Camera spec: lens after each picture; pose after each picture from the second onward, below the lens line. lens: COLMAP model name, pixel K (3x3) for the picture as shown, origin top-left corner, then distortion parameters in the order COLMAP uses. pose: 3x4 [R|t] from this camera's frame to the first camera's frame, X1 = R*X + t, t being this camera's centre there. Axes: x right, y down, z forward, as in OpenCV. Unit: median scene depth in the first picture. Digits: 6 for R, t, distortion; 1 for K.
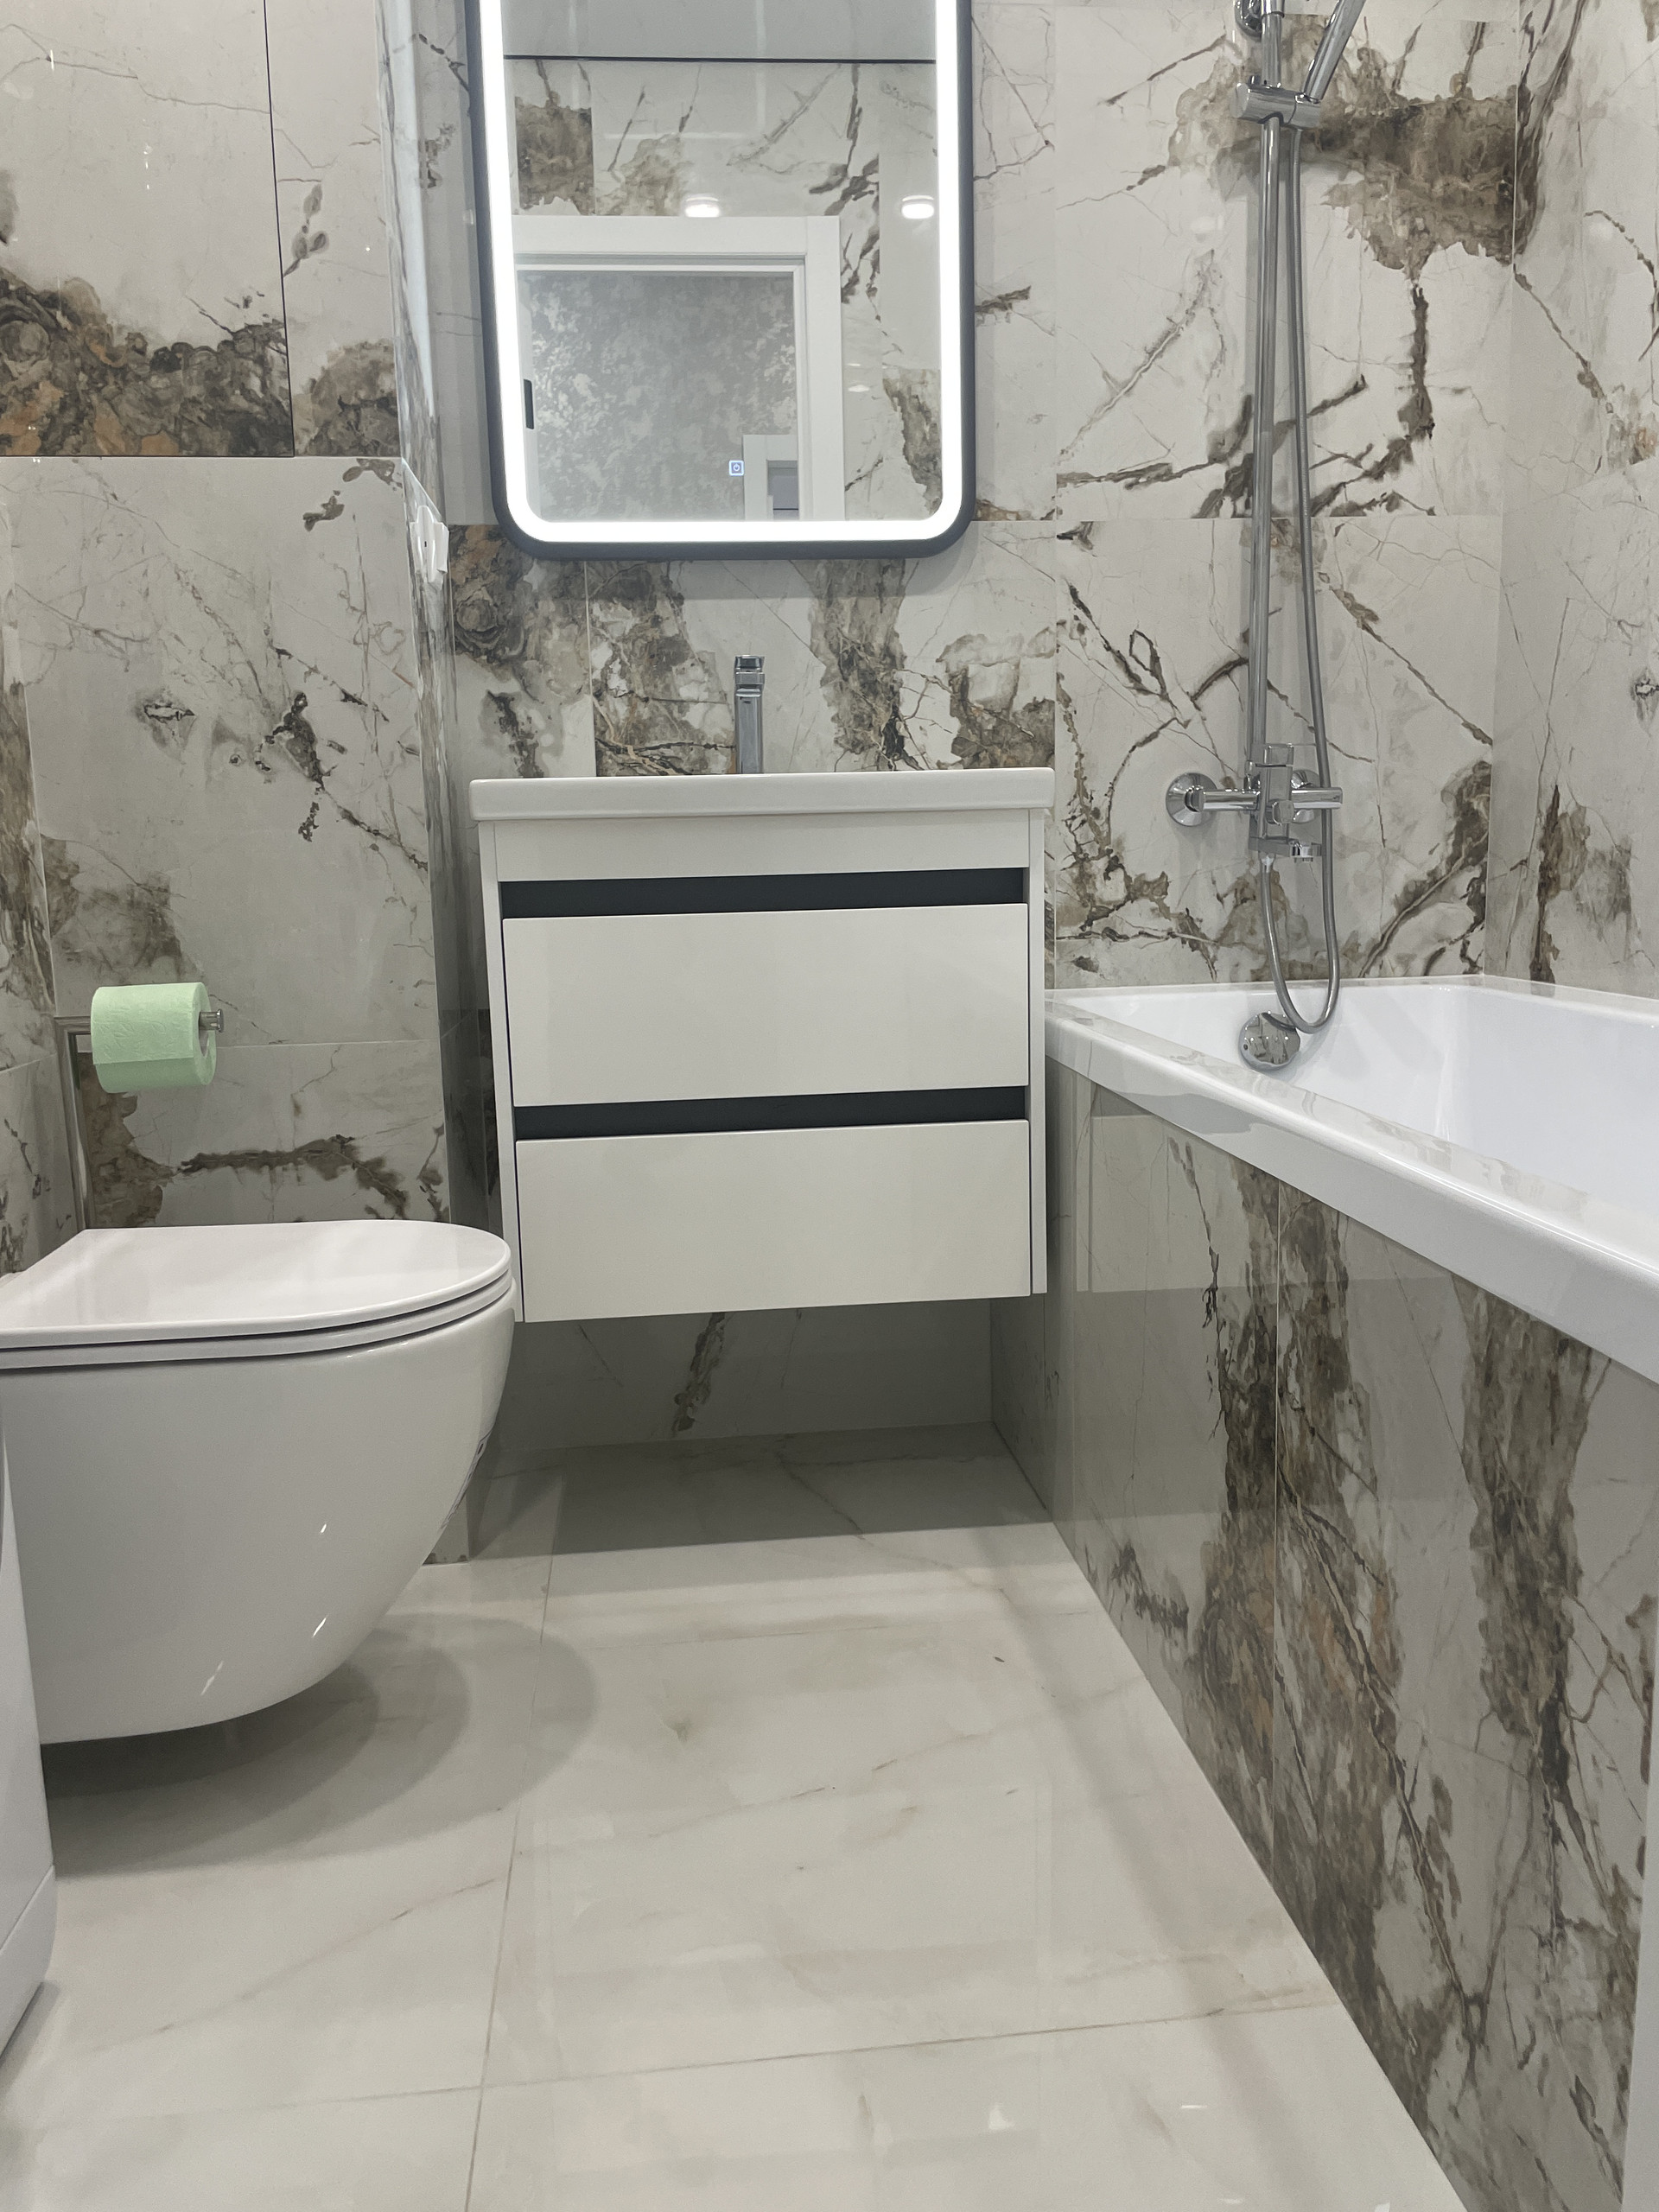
lens RADIAL K [[1669.5, 0, 830.8], [0, 1669.5, 1110.9], [0, 0, 1]] dist [0.069410, -0.088297]
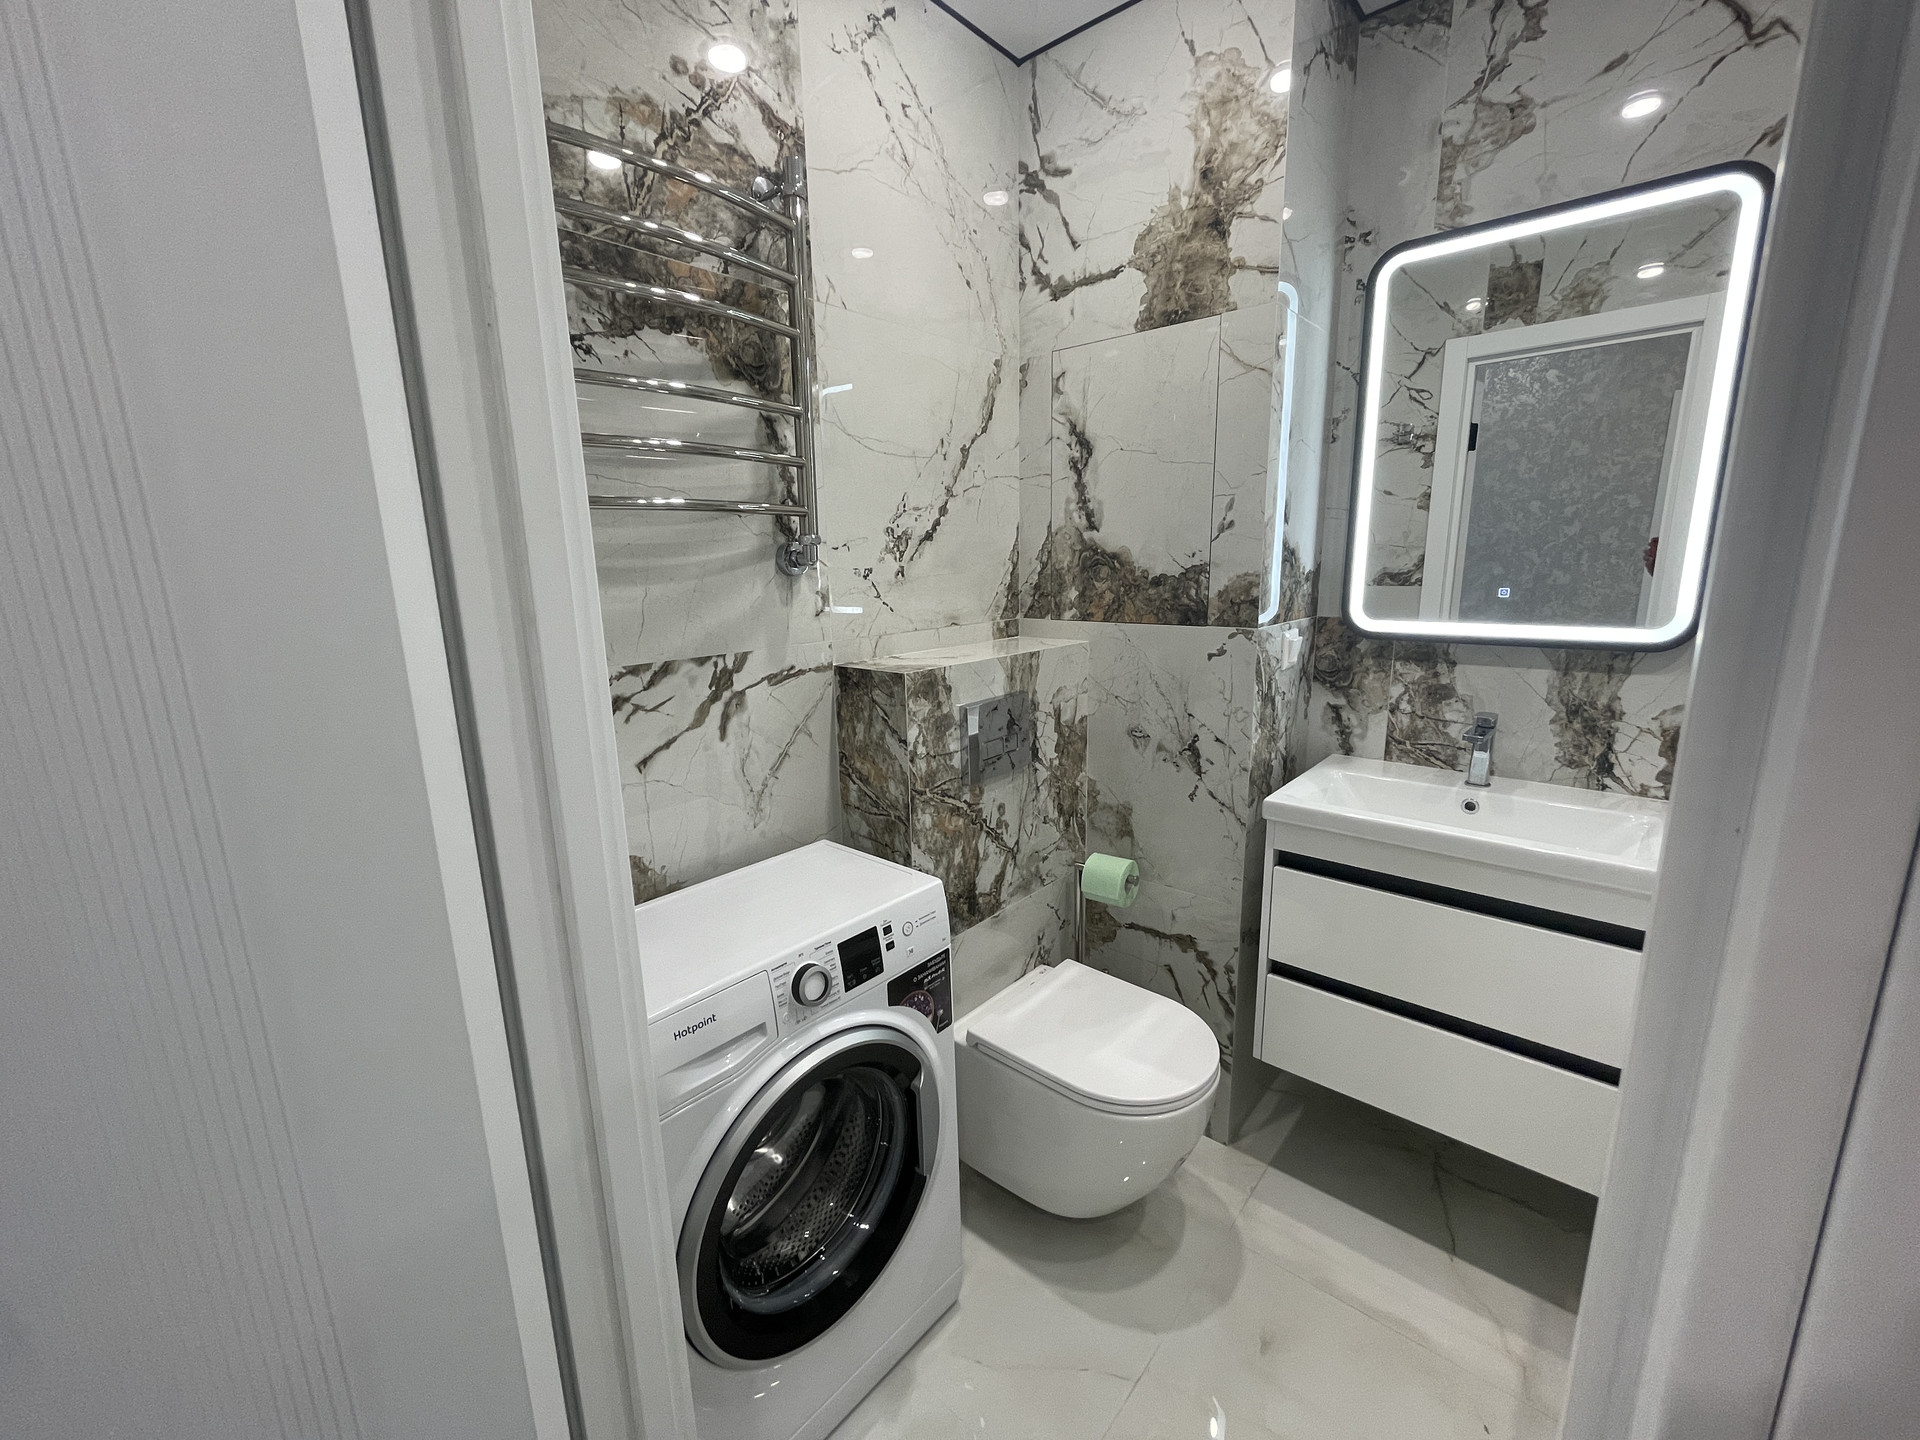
lens RADIAL K [[772.4, 0, 964.8], [0, 772.4, 722.3], [0, 0, 1]] dist [-0.002868, -0.000284]
pose [[0.683954, 0.162304, -0.711241, 0.135497], [-0.112099, 0.986741, 0.117375, -0.287177], [0.720861, -0.000549, 0.693080, 0.116738]]
